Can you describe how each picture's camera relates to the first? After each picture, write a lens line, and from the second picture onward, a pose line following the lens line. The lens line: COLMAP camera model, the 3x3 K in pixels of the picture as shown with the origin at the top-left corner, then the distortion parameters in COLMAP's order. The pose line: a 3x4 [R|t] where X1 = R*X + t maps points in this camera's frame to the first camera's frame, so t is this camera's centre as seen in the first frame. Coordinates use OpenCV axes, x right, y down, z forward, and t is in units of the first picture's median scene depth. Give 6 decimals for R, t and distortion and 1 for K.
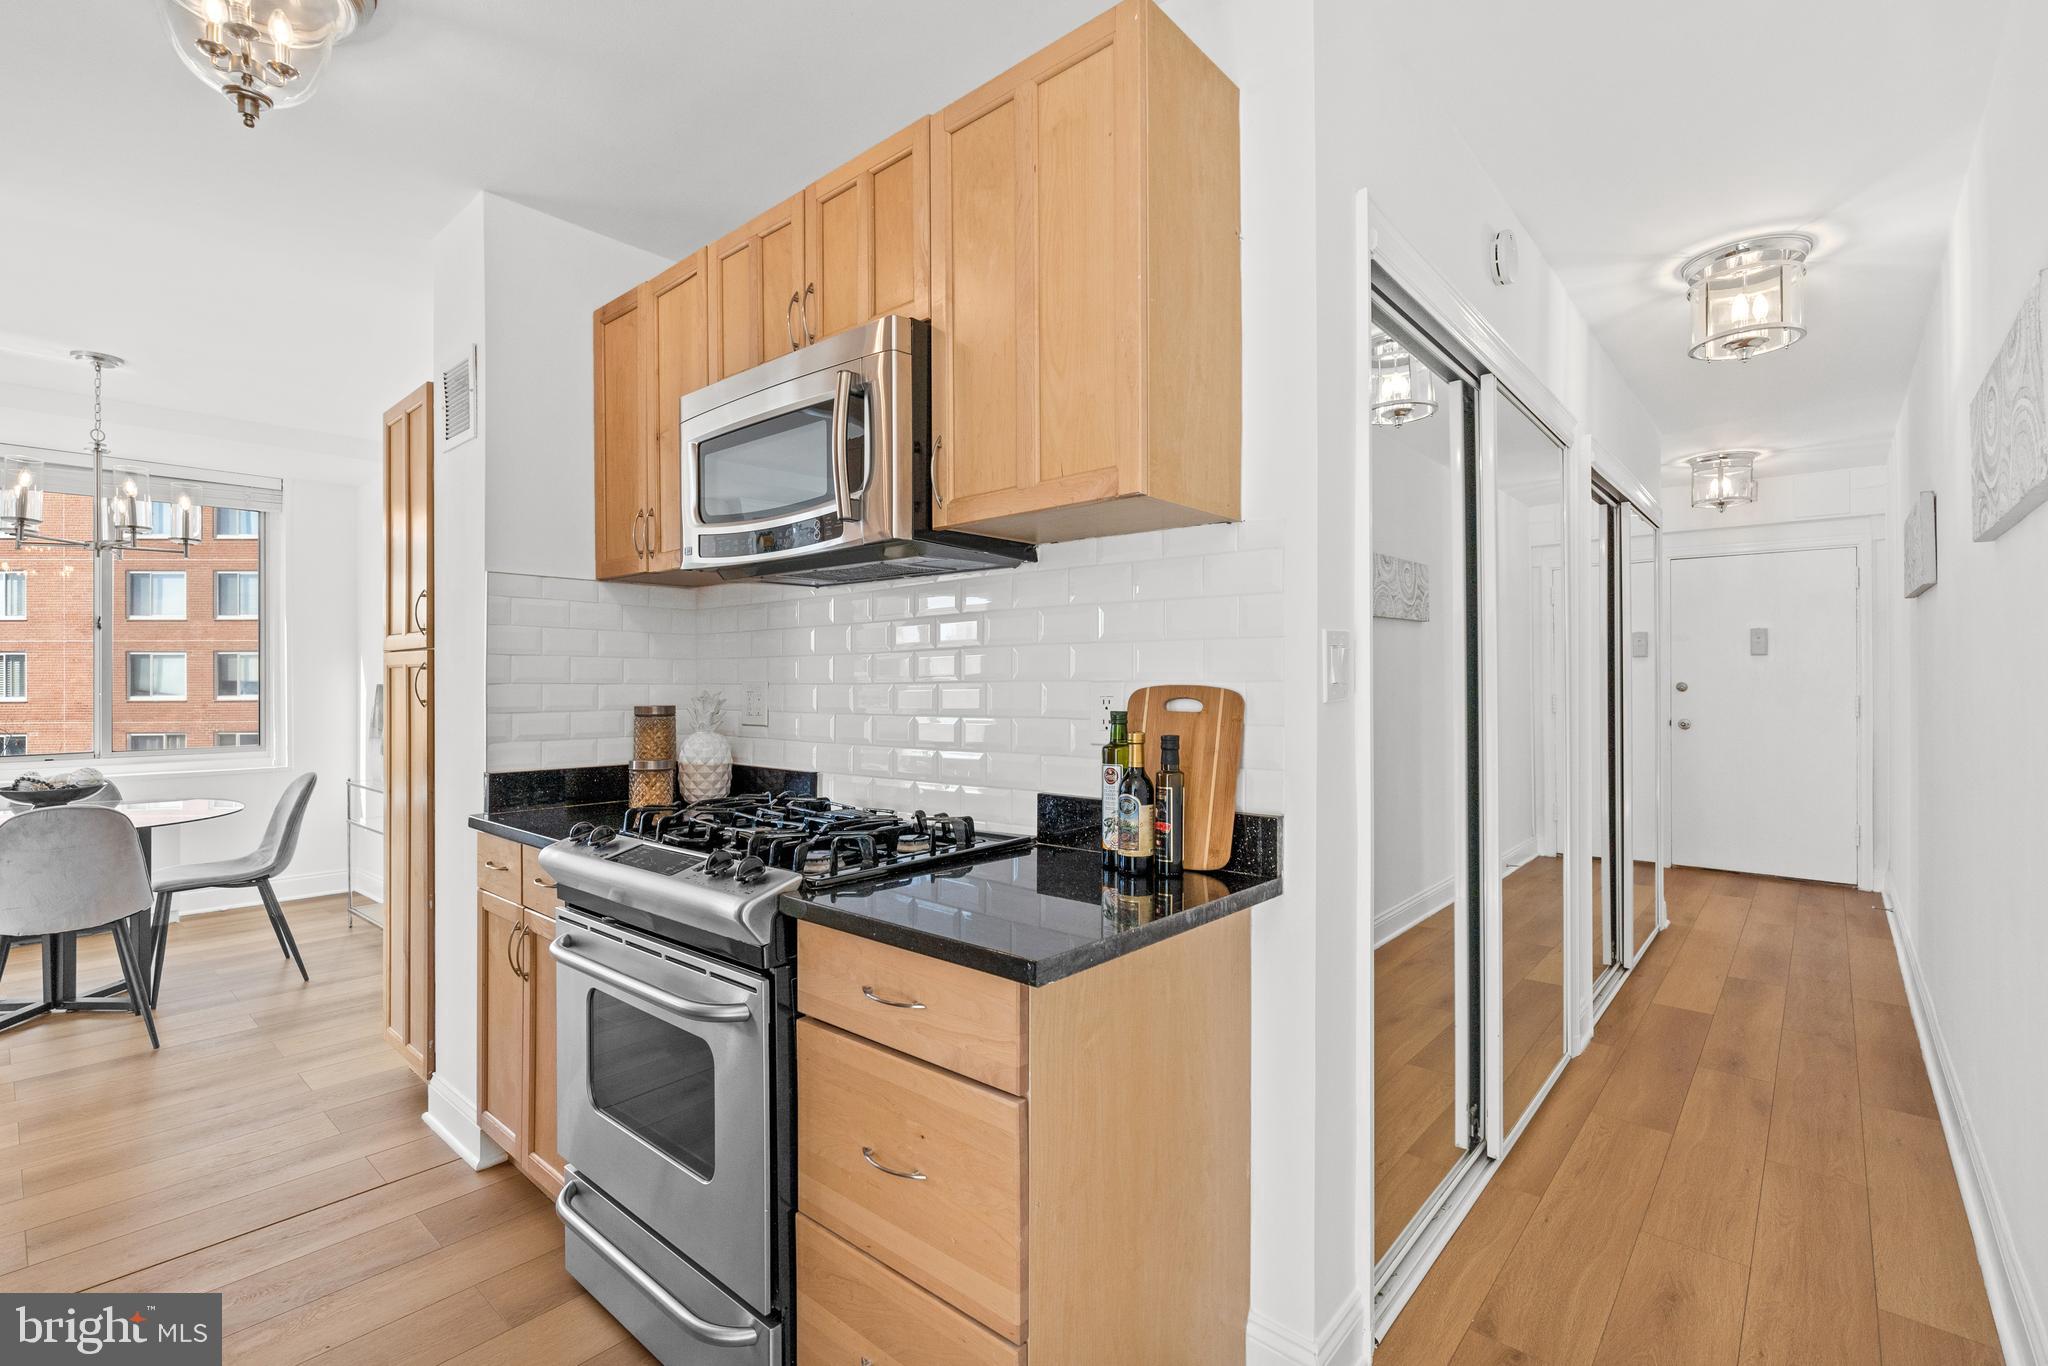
lens RADIAL K [[906.6, 0, 1019.2], [0, 906.6, 676.1], [0, 0, 1]] dist [-0.009692, 0.000034]
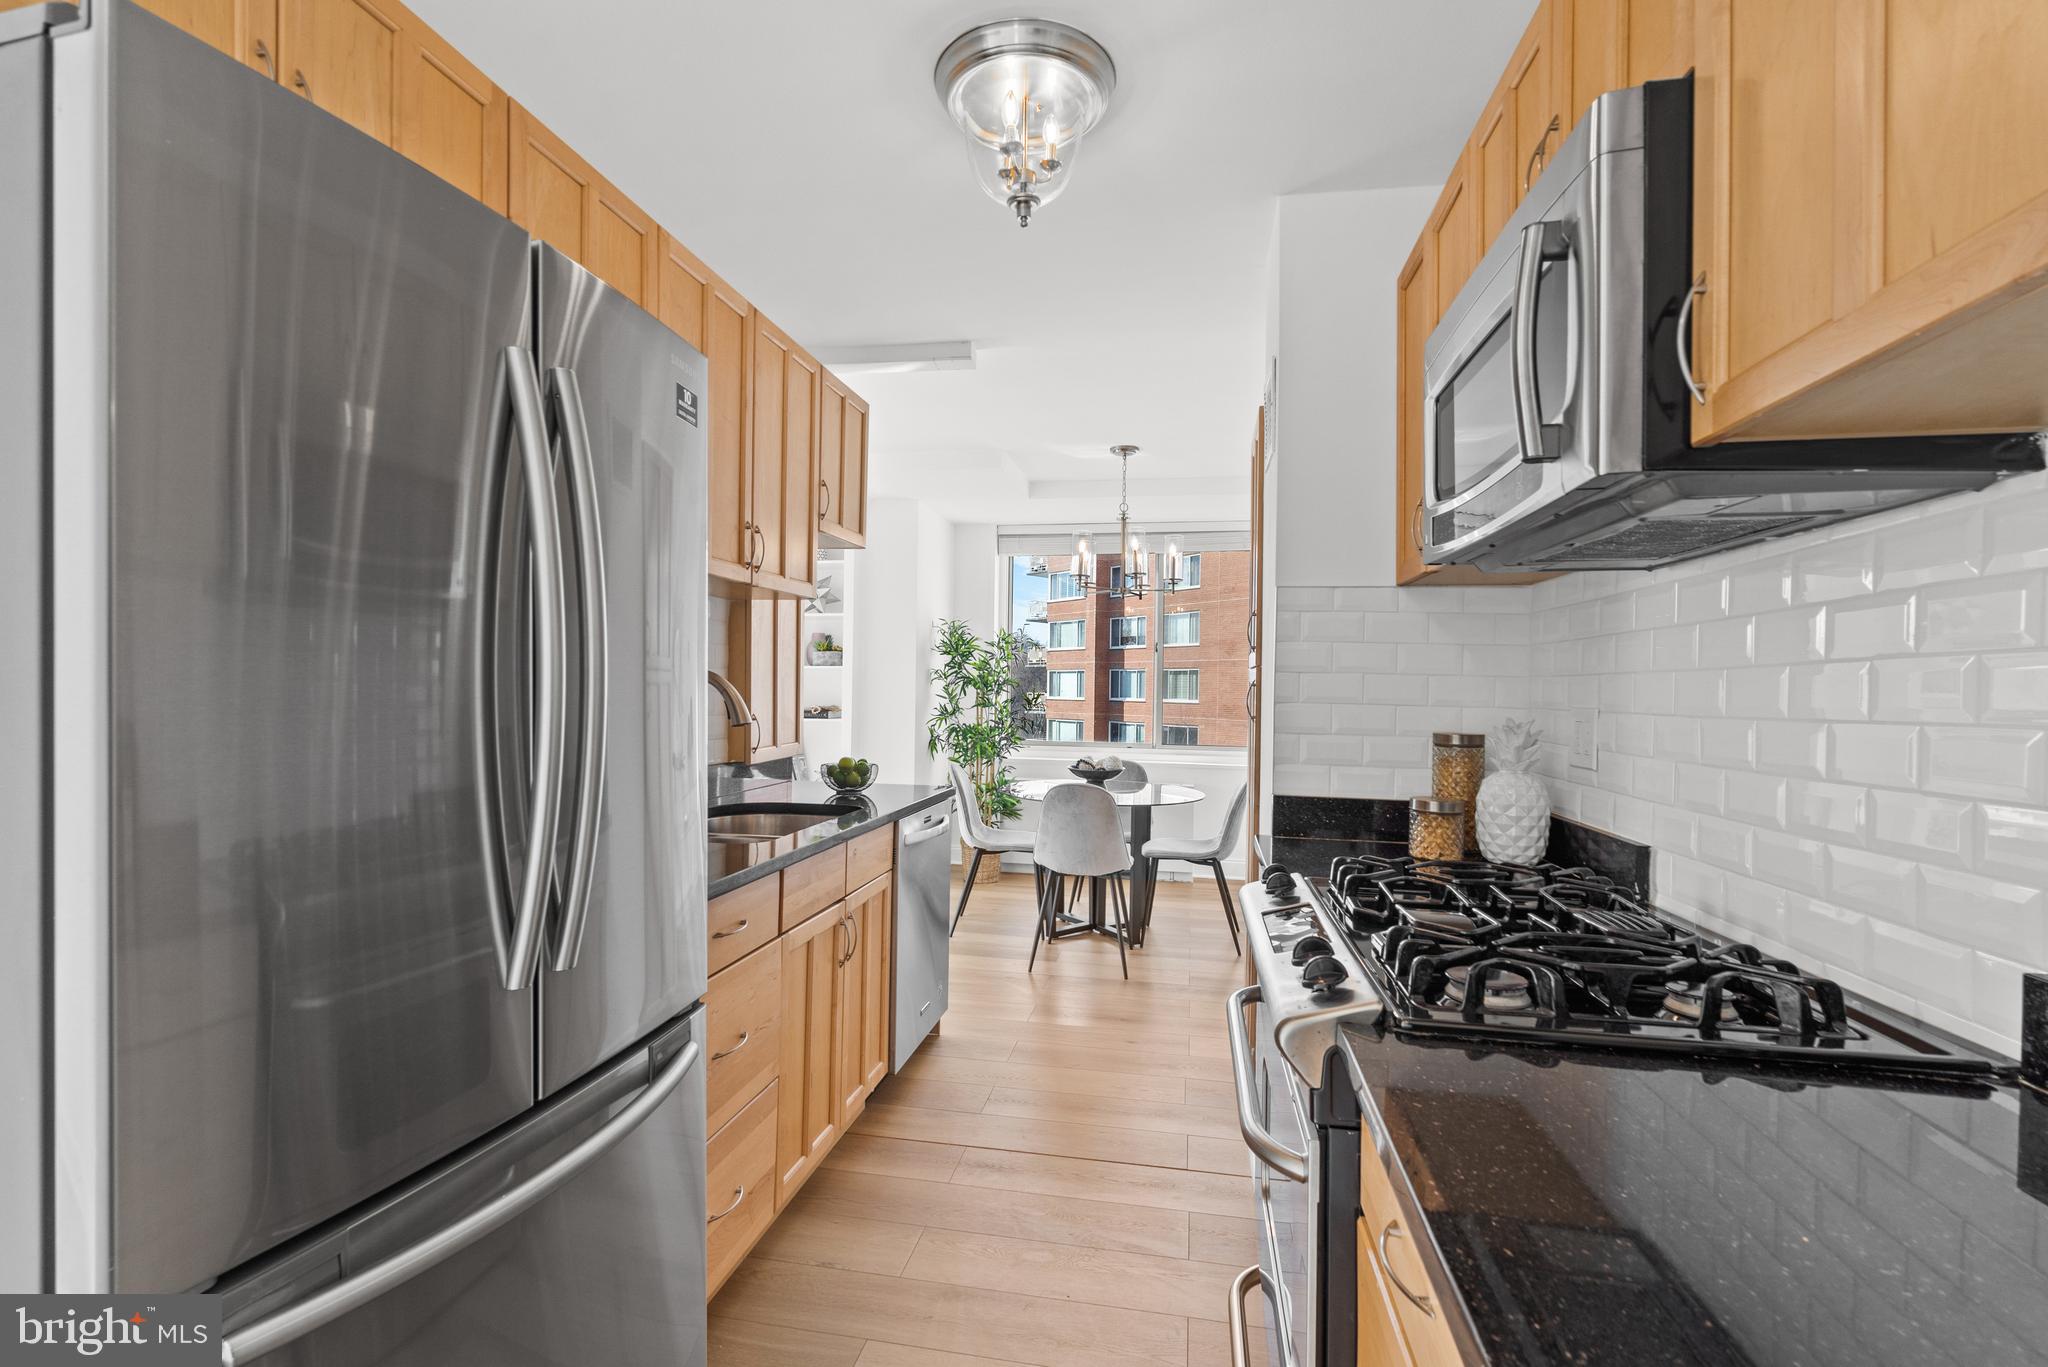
lens RADIAL K [[928.3, 0, 1024.0], [0, 928.3, 683.5], [0, 0, 1]] dist [-0.000254, -0.000174]
pose [[0.514404, 0.007697, -0.857514, 0.116972], [-0.013428, 0.999909, 0.000920, -0.008191], [0.857443, 0.011041, 0.514460, 0.231676]]
